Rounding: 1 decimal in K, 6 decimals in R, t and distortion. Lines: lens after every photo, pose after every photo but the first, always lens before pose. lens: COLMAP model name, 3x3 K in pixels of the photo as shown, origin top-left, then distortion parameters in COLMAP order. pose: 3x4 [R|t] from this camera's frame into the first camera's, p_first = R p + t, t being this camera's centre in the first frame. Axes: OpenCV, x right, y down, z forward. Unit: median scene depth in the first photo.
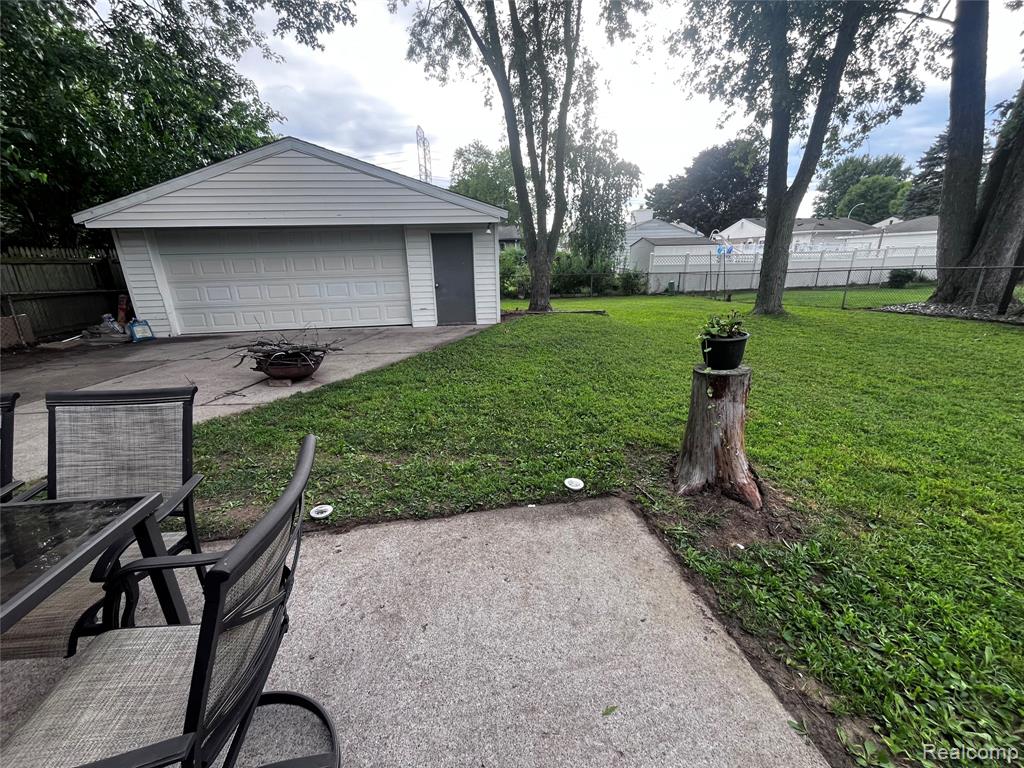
lens RADIAL K [[419.3, 0, 511.2], [0, 419.3, 383.0], [0, 0, 1]] dist [-0.002175, -0.000267]
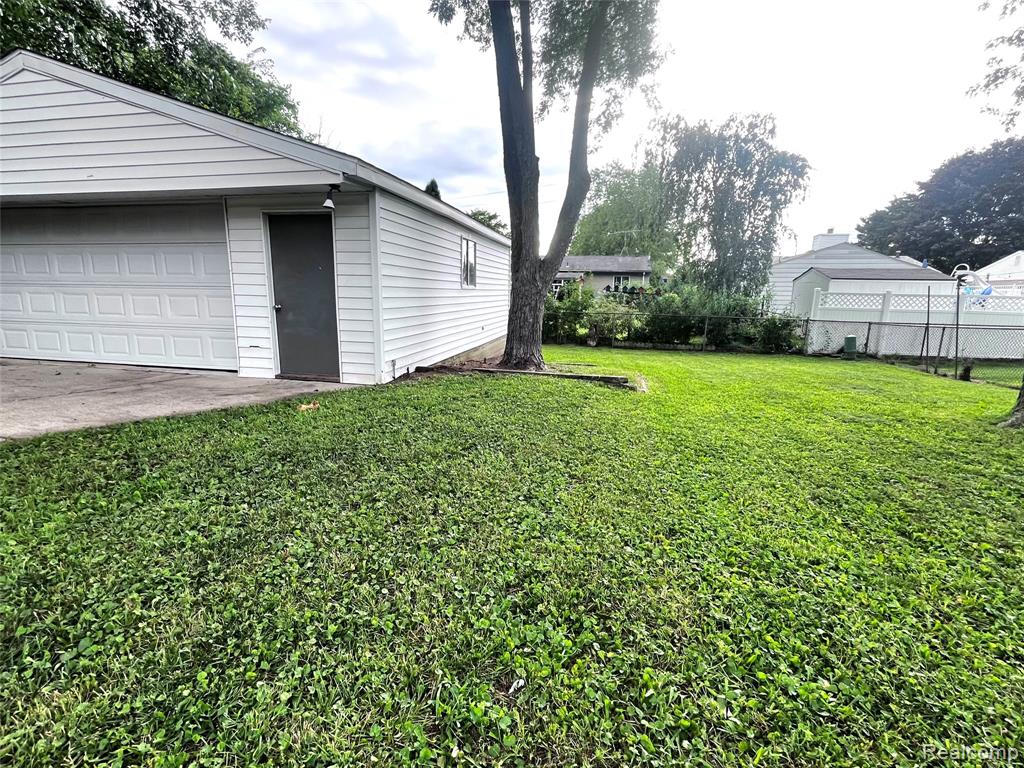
lens RADIAL K [[486.7, 0, 505.6], [0, 486.7, 378.7], [0, 0, 1]] dist [0.000622, -0.001291]
pose [[0.946437, 0.093811, -0.308961, 0.264303], [-0.131081, 0.986097, -0.102128, -0.094370], [0.295084, 0.137157, 0.945576, 0.414529]]
